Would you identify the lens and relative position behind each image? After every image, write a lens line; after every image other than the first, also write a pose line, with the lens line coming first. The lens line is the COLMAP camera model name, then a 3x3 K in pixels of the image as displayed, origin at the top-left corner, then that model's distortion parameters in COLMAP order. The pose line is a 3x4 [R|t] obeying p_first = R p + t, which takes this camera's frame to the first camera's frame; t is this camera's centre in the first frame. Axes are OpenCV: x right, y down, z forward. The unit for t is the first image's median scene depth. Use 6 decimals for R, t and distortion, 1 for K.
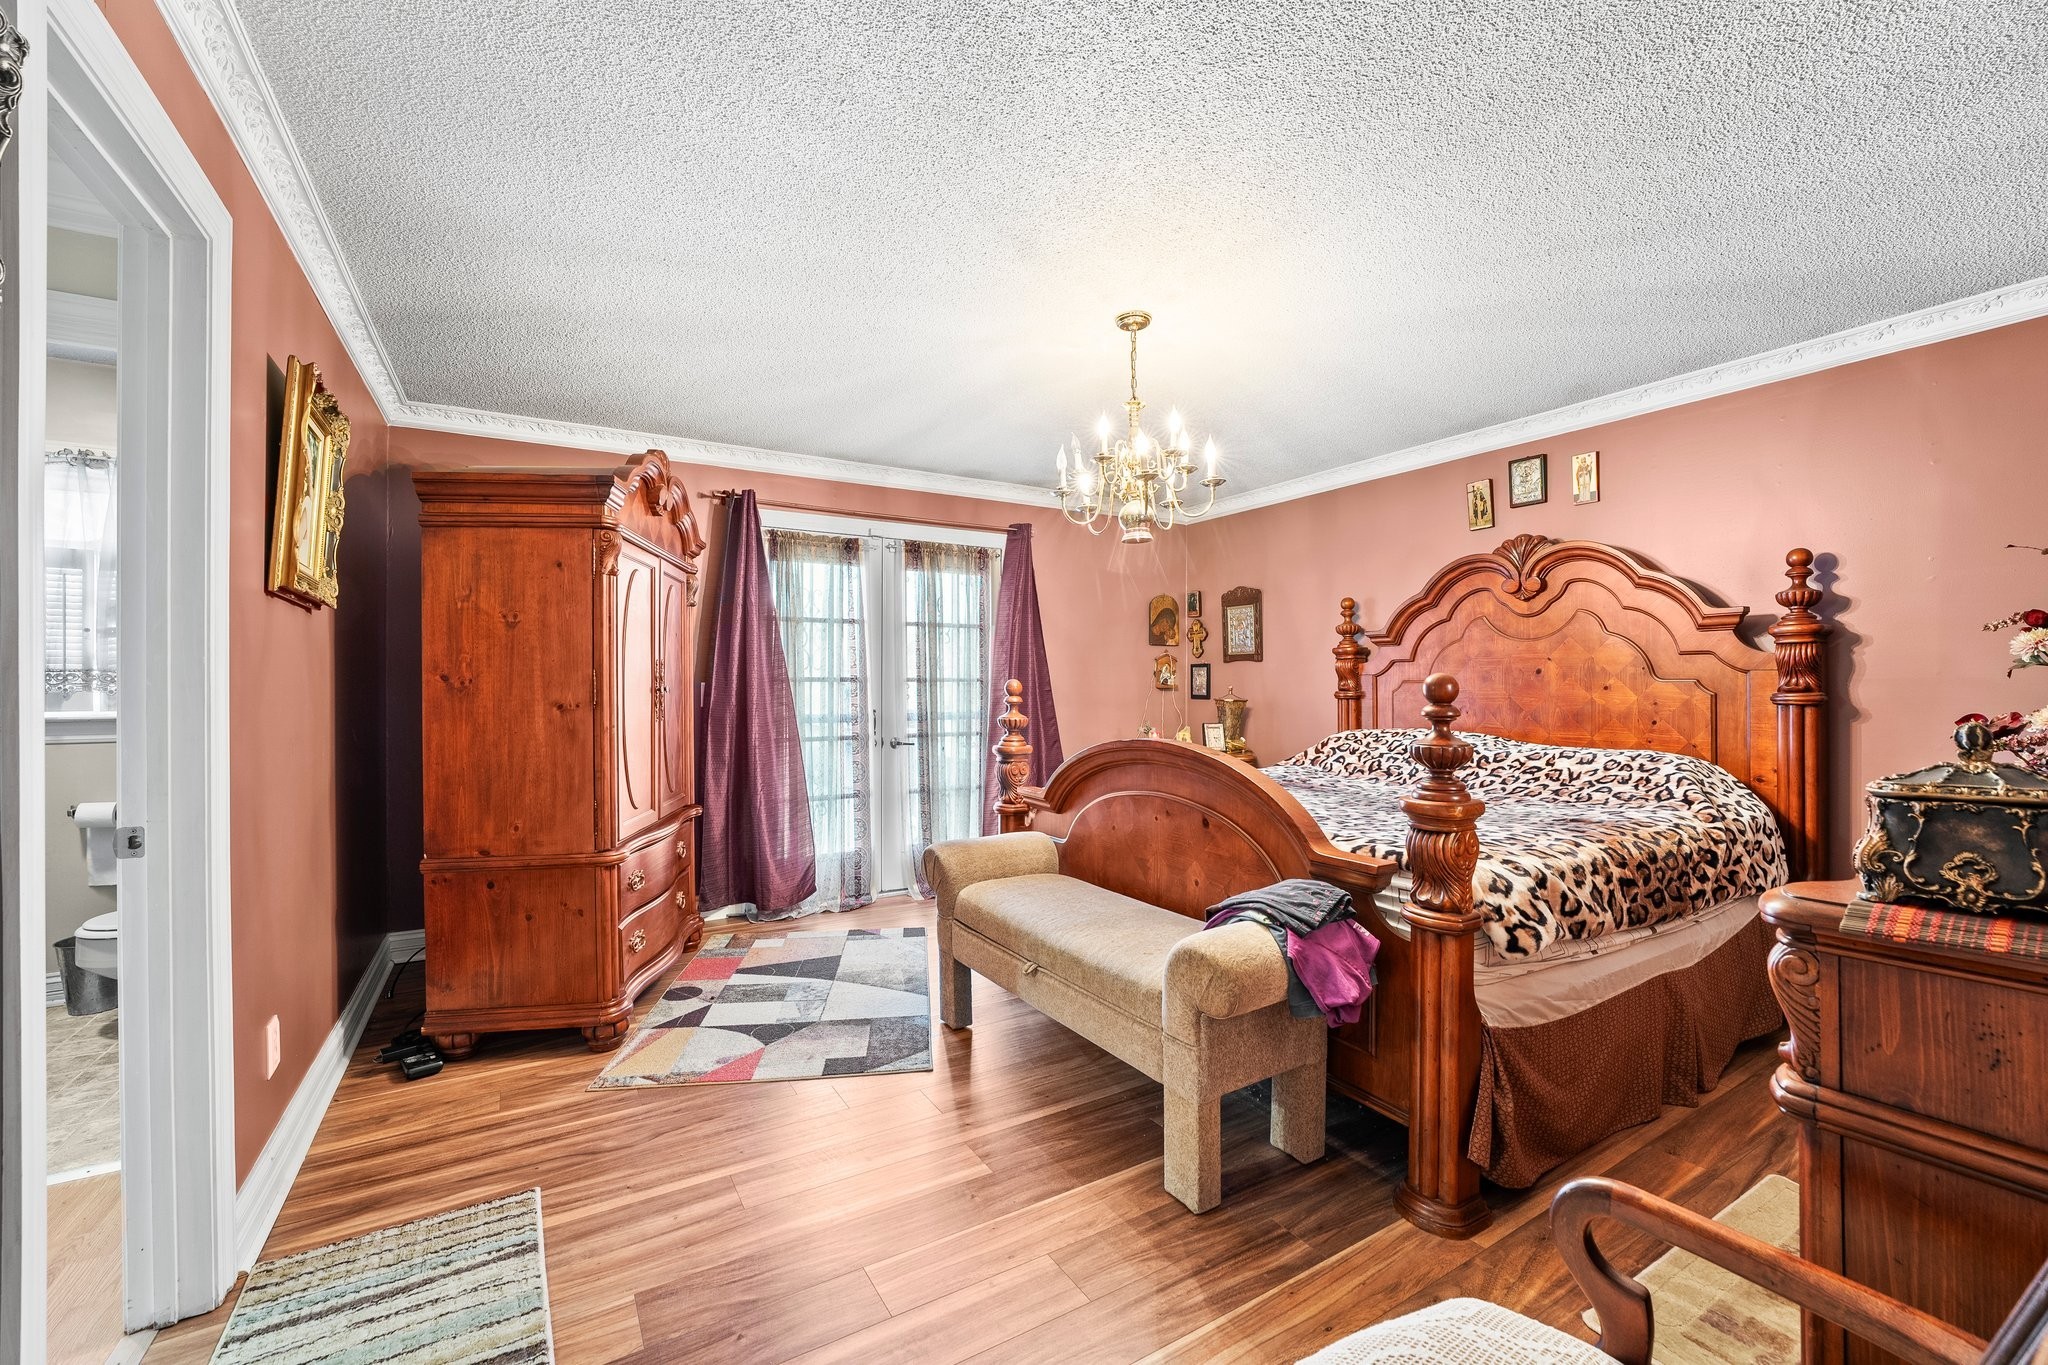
lens RADIAL K [[882.8, 0, 1028.5], [0, 882.8, 681.0], [0, 0, 1]] dist [-0.010789, 0.000110]
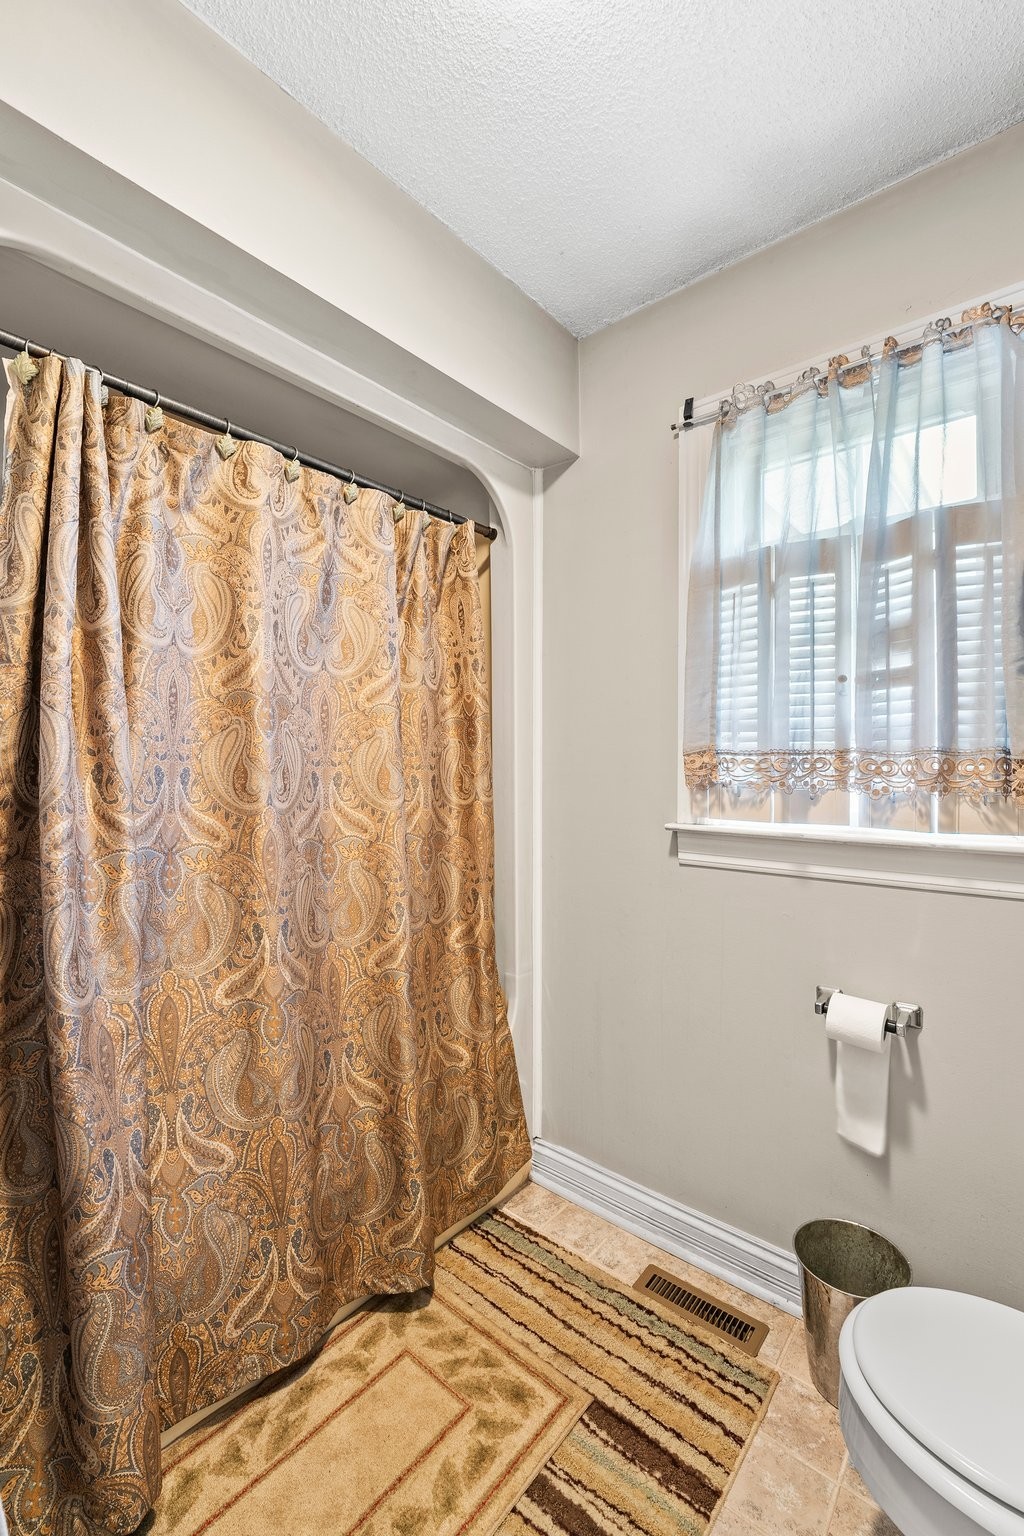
lens RADIAL K [[662.1, 0, 517.5], [0, 662.1, 768.5], [0, 0, 1]] dist [-0.010789, 0.000110]
pose [[0.287874, 0.010897, -0.957606, -0.735467], [-0.005176, 0.999938, 0.009823, -0.004645], [0.957654, 0.002128, 0.287912, 0.680189]]
